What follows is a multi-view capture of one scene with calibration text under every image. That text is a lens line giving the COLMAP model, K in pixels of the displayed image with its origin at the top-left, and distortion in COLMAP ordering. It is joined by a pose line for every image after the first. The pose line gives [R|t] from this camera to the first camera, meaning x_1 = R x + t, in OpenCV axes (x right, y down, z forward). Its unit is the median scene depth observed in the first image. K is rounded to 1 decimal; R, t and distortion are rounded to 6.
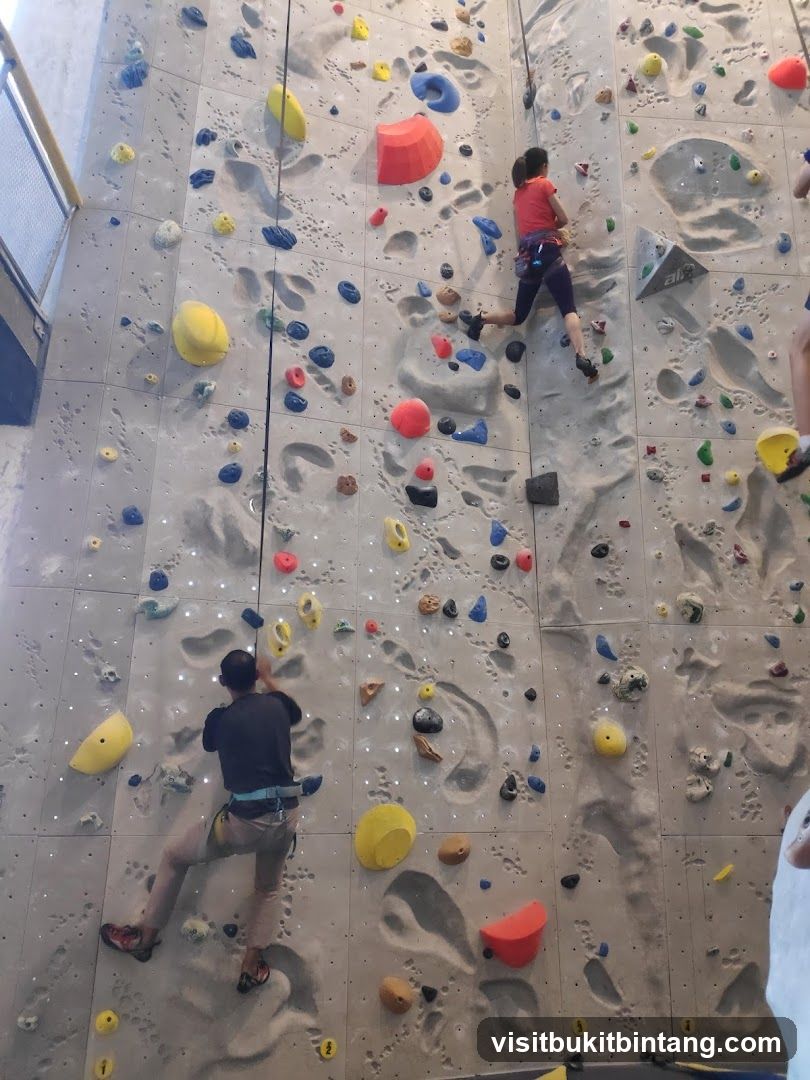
lens RADIAL K [[854.5, 0, 400.6], [0, 854.5, 494.8], [0, 0, 1]] dist [0.150877, -0.348173]
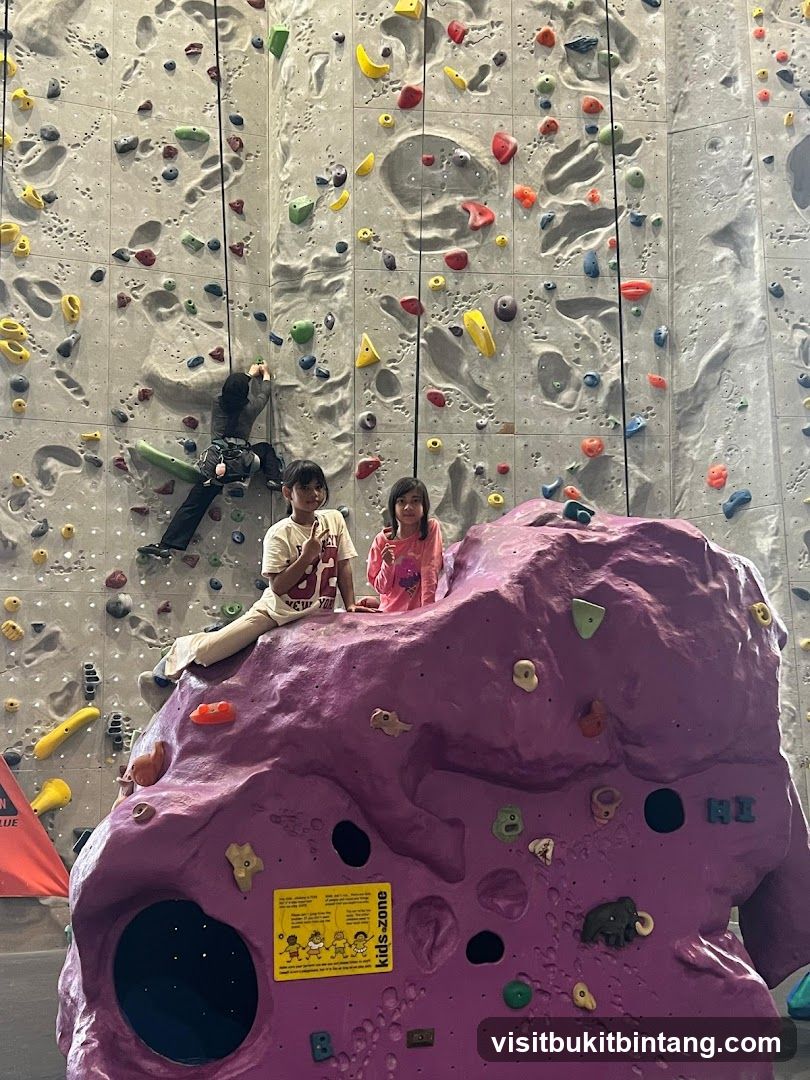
lens RADIAL K [[1501.8, 0, 405.0], [0, 1501.8, 540.0], [0, 0, 1]] dist [0.095502, -0.104263]
pose [[0.999317, -0.012889, 0.034638, 0.260815], [0.005646, 0.979455, 0.201584, -0.315928], [-0.036525, -0.201250, 0.978859, -0.929231]]
